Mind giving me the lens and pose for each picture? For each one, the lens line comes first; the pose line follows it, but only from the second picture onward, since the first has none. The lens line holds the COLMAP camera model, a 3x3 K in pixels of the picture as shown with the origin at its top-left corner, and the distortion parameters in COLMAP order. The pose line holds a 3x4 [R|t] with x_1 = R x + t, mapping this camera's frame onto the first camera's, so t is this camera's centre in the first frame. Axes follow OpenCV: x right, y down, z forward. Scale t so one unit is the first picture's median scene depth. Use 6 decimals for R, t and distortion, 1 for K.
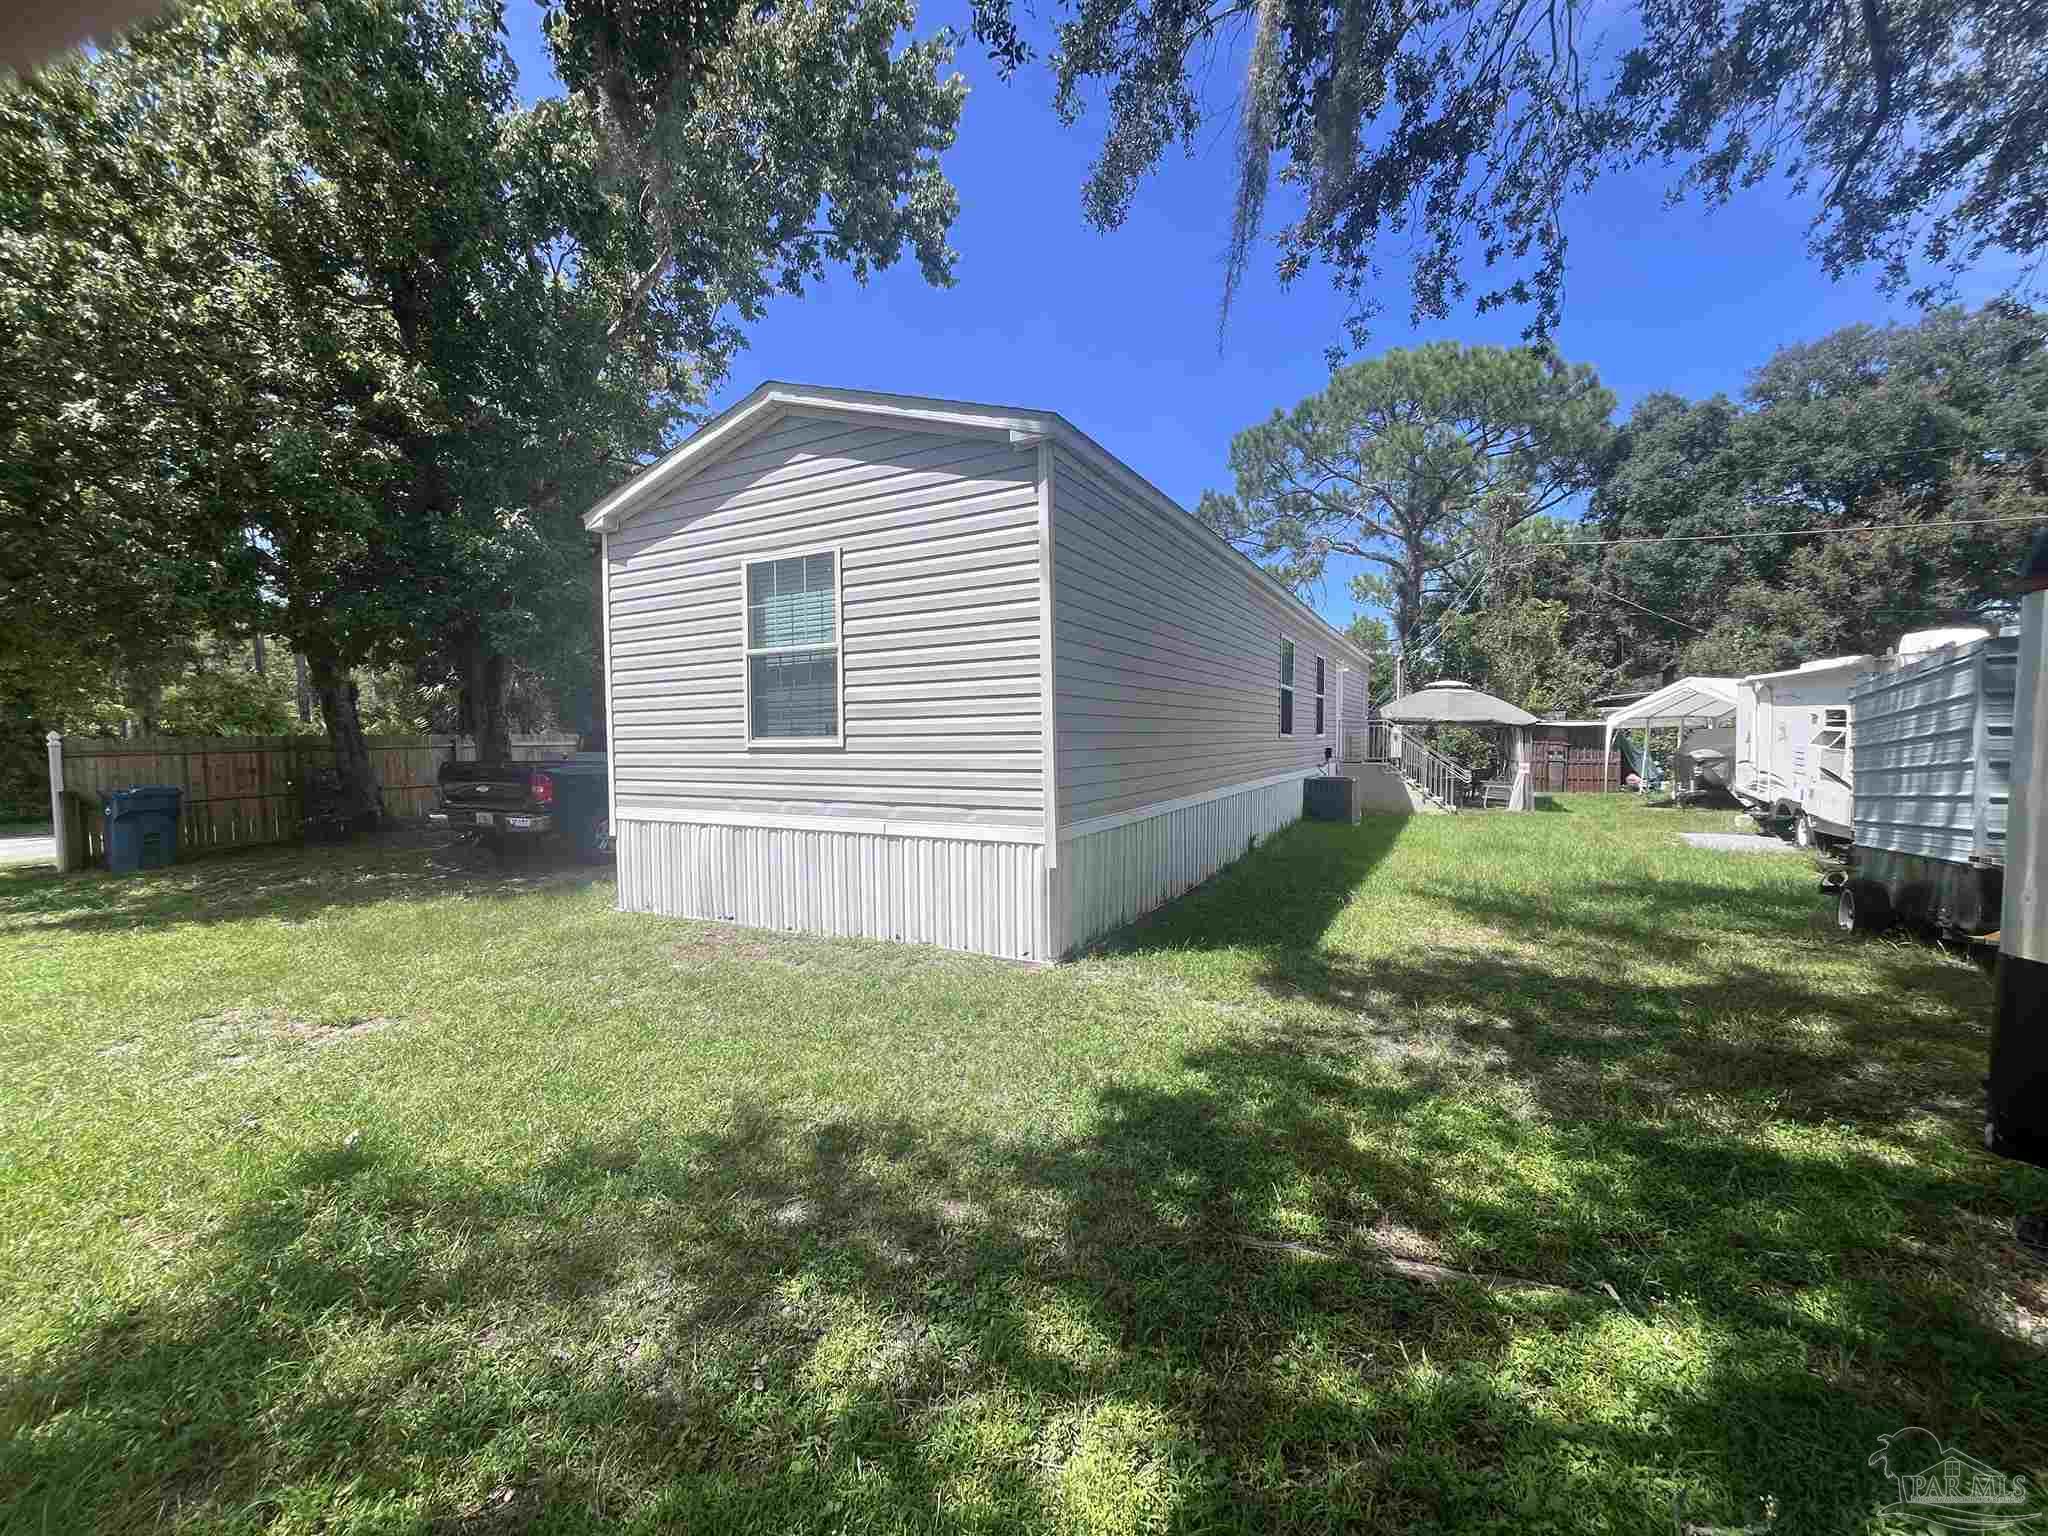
lens RADIAL K [[822.4, 0, 1021.6], [0, 822.4, 767.5], [0, 0, 1]] dist [0.000787, -0.000239]
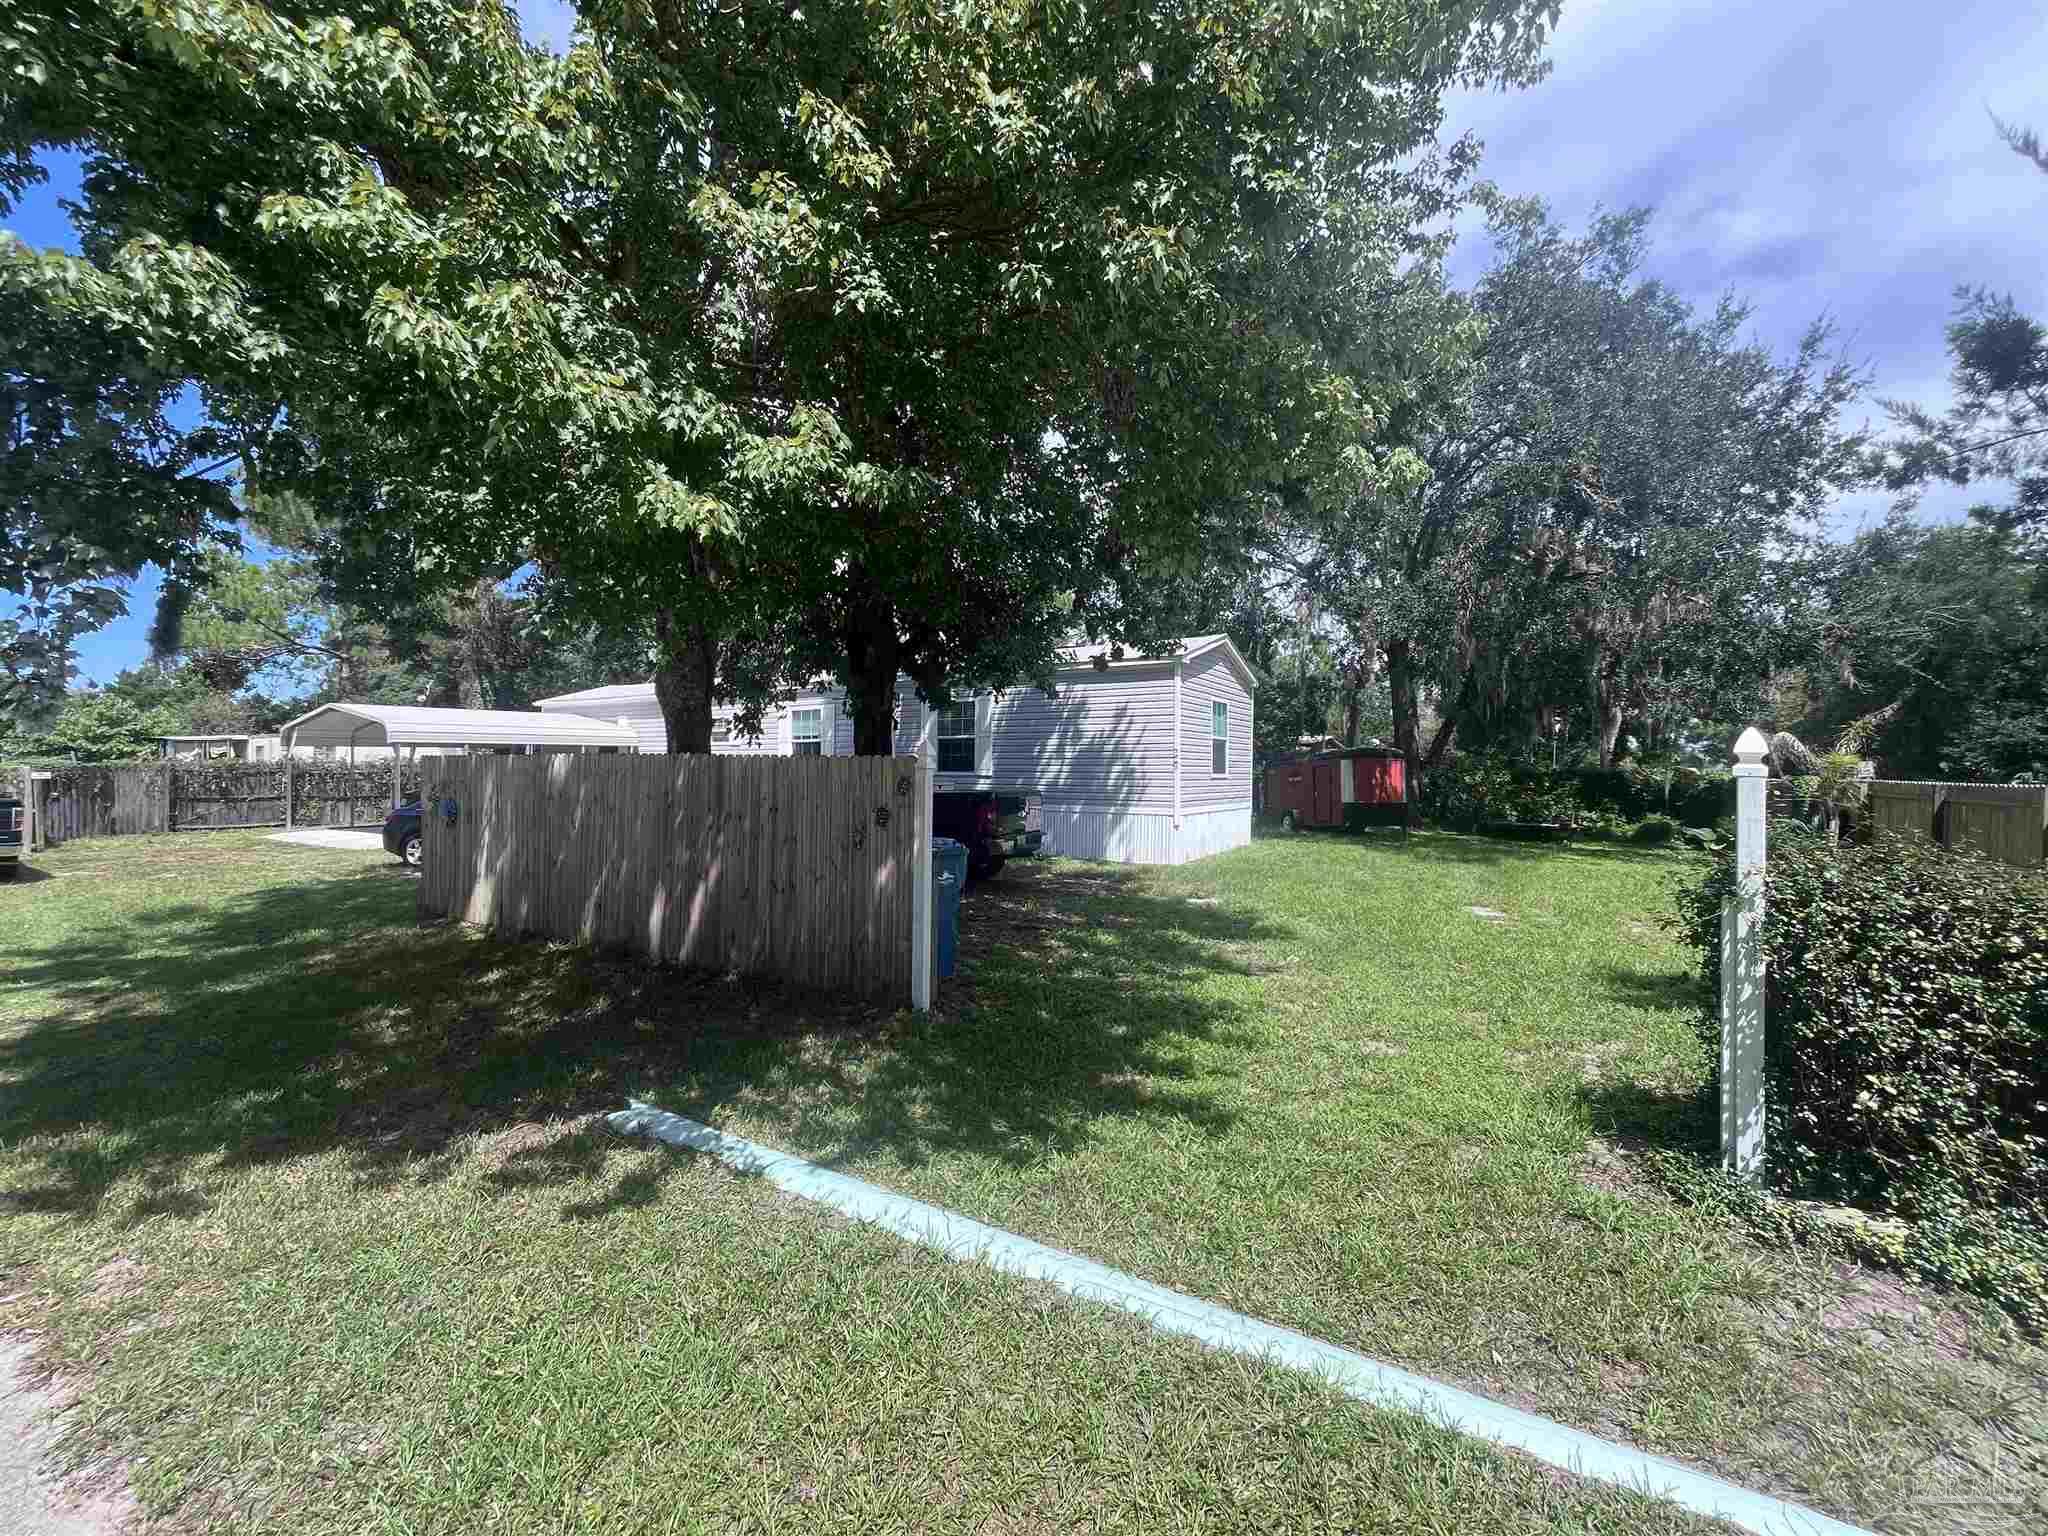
lens RADIAL K [[822.4, 0, 1019.9], [0, 822.4, 766.9], [0, 0, 1]] dist [0.000787, -0.000239]
pose [[0.036717, 0.011116, 0.999264, -2.823754], [0.029286, 0.999497, -0.012195, -0.045158], [-0.998896, 0.029712, 0.036373, 1.537445]]
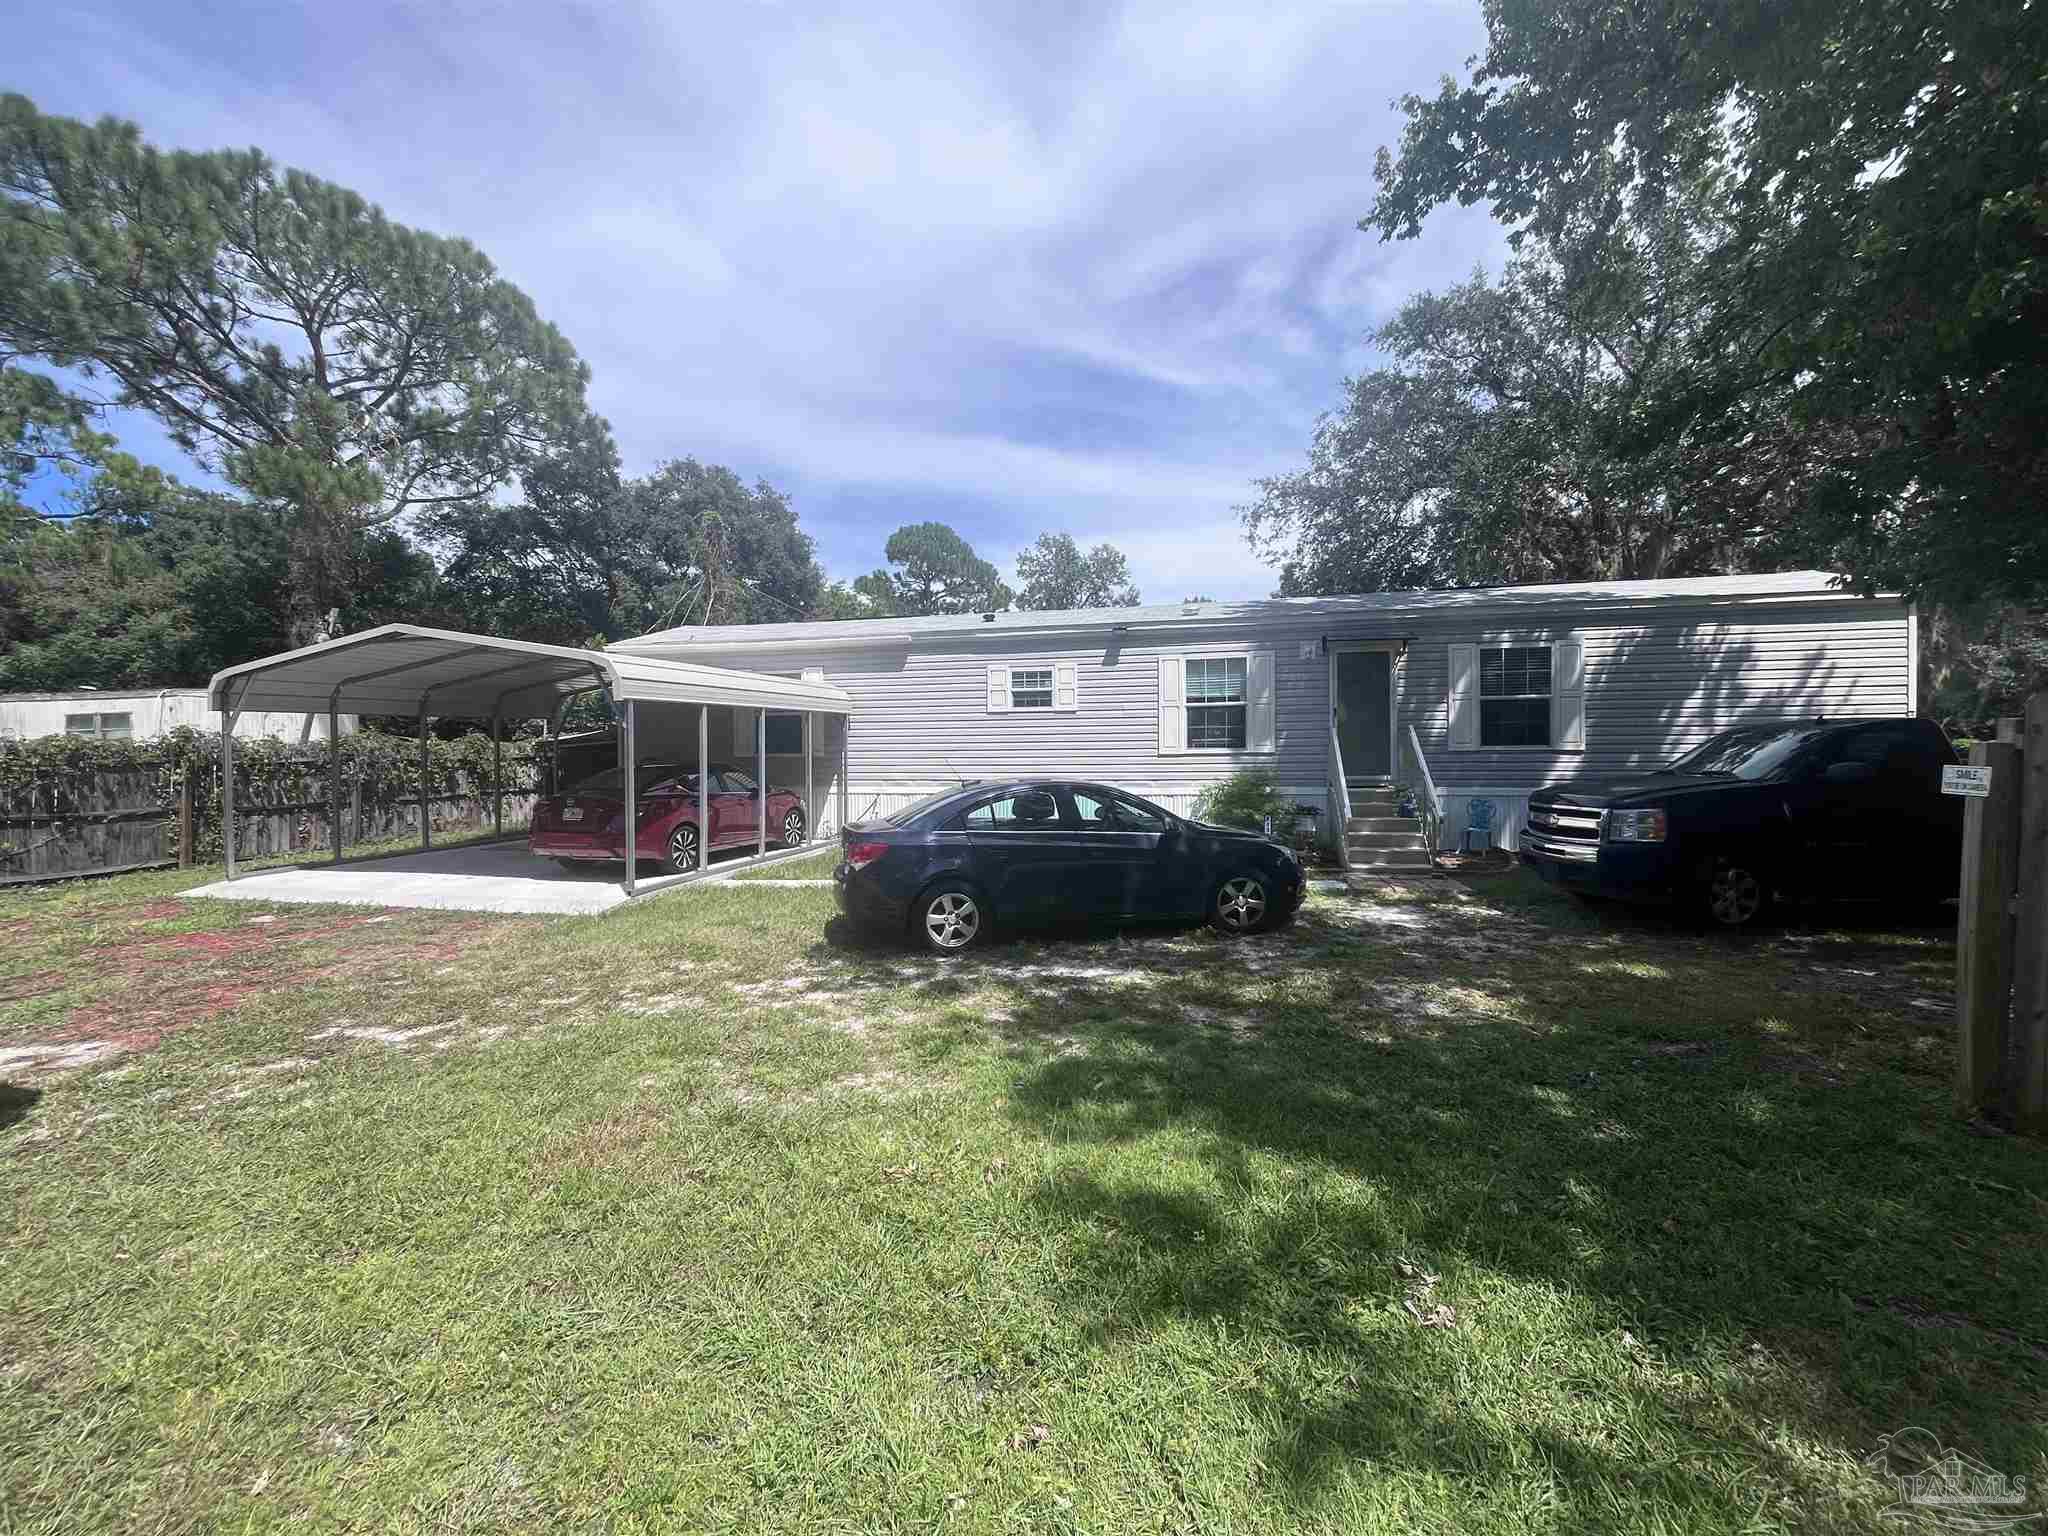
lens RADIAL K [[822.4, 0, 1024.1], [0, 822.4, 761.7], [0, 0, 1]] dist [0.000787, -0.000239]
pose [[-0.263887, -0.005233, 0.964540, -1.742475], [0.042483, 0.998952, 0.017043, -0.110152], [-0.963618, 0.045474, -0.263388, 3.392309]]
